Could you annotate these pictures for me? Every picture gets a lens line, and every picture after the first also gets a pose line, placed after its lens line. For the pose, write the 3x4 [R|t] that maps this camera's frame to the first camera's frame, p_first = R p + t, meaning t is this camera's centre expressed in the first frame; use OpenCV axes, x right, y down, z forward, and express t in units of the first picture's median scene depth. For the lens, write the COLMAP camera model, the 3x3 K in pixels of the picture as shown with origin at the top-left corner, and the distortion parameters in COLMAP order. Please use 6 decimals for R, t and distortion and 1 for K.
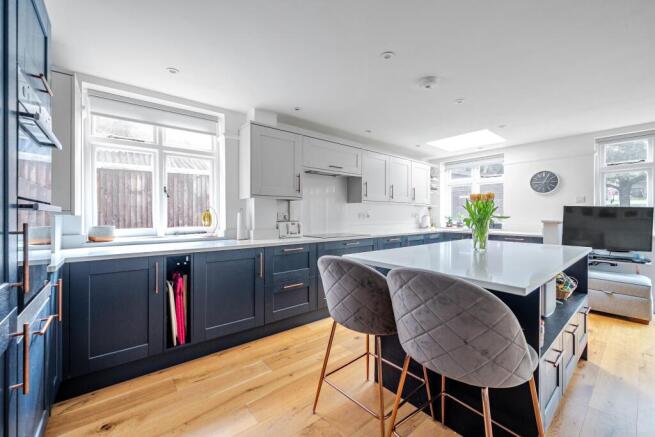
lens RADIAL K [[260.7, 0, 326.3], [0, 260.7, 215.9], [0, 0, 1]] dist [0.002753, 0.000506]
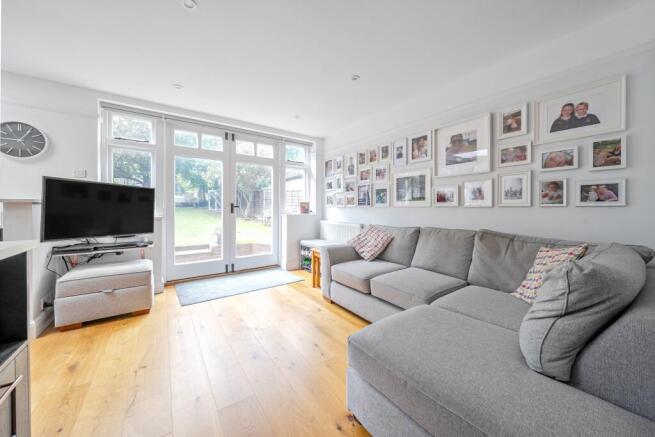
lens RADIAL K [[232.0, 0, 327.4], [0, 232.0, 207.8], [0, 0, 1]] dist [-0.001343, 0.000141]
pose [[0.067208, -0.002992, 0.997734, 0.390925], [0.002226, 0.999993, 0.002849, 0.037726], [-0.997736, 0.002030, 0.067214, 0.272538]]
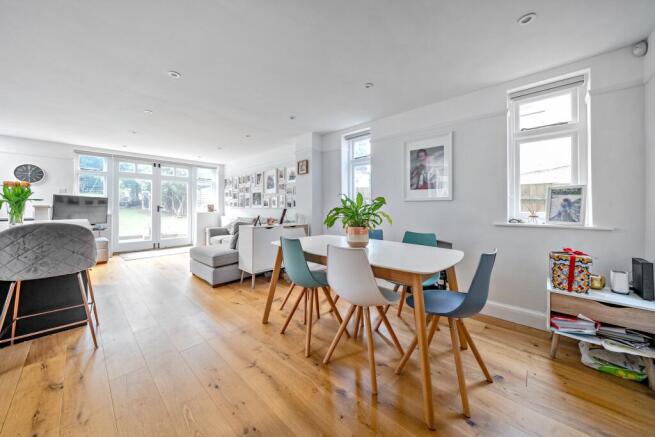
lens RADIAL K [[232.0, 0, 326.1], [0, 232.0, 202.6], [0, 0, 1]] dist [-0.001343, 0.000141]
pose [[-0.130011, 0.013524, 0.991420, -0.451368], [0.004762, 0.999904, -0.013015, 0.024710], [-0.991501, 0.003029, -0.130062, -0.233371]]
